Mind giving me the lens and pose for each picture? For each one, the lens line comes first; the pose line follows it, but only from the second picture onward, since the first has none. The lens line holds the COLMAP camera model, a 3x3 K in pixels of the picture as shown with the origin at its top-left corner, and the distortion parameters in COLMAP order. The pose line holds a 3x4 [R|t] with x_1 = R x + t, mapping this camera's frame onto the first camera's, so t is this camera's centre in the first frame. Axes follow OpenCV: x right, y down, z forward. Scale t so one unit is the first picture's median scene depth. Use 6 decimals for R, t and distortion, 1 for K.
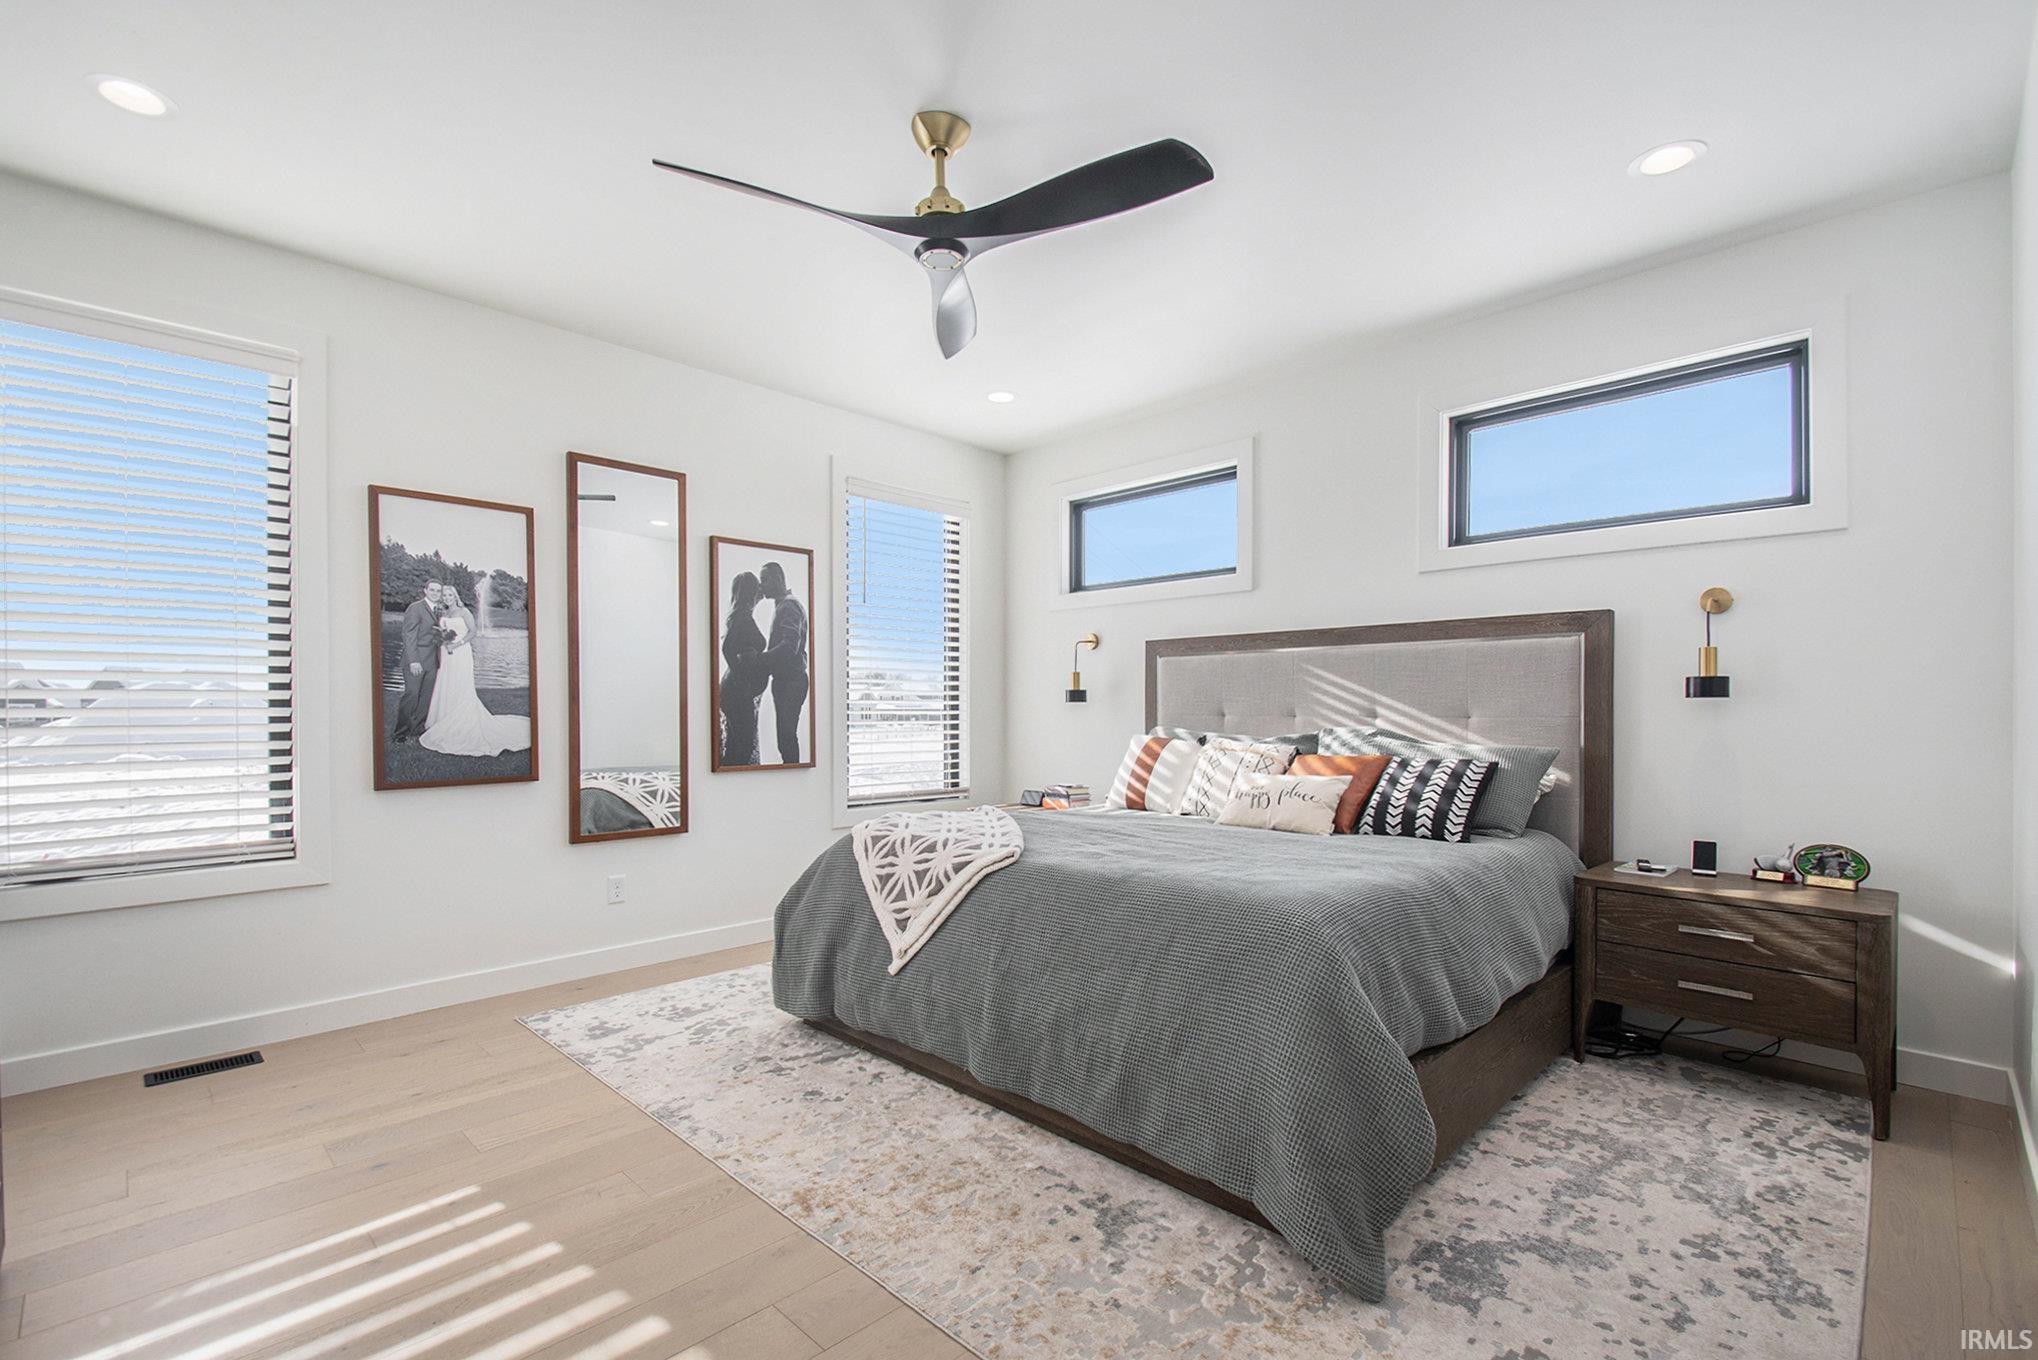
lens RADIAL K [[914.7, 0, 1013.5], [0, 914.7, 720.6], [0, 0, 1]] dist [0.015045, -0.000916]
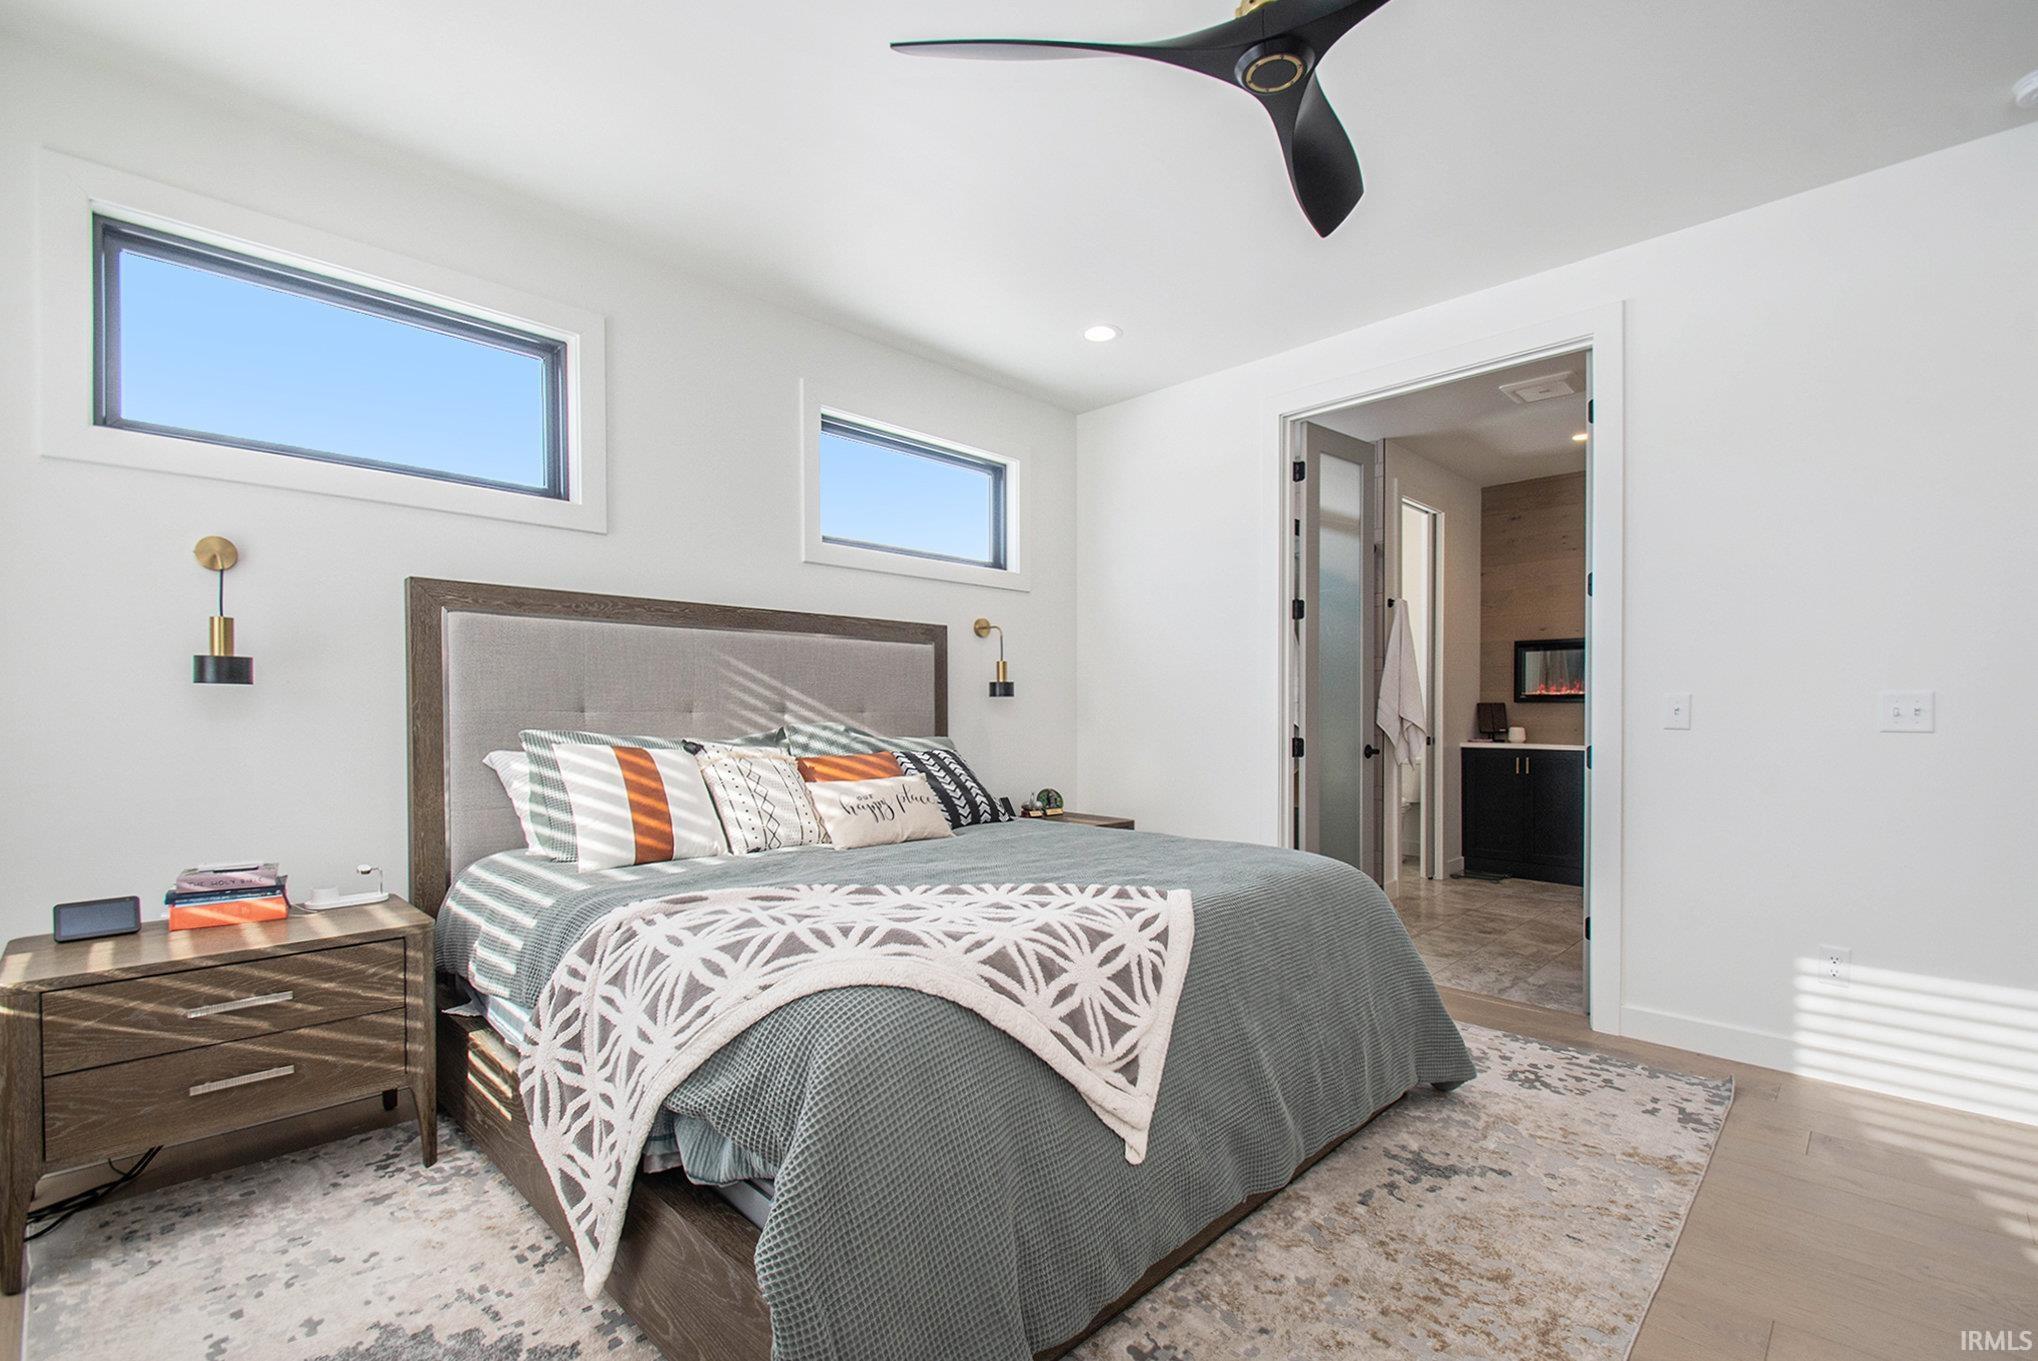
lens RADIAL K [[914.7, 0, 1013.5], [0, 914.7, 721.1], [0, 0, 1]] dist [0.015045, -0.000916]
pose [[-0.012211, -0.021078, 0.999703, -0.508597], [0.000741, 0.999777, 0.021088, -0.013619], [-0.999925, 0.000999, -0.012193, 0.768169]]
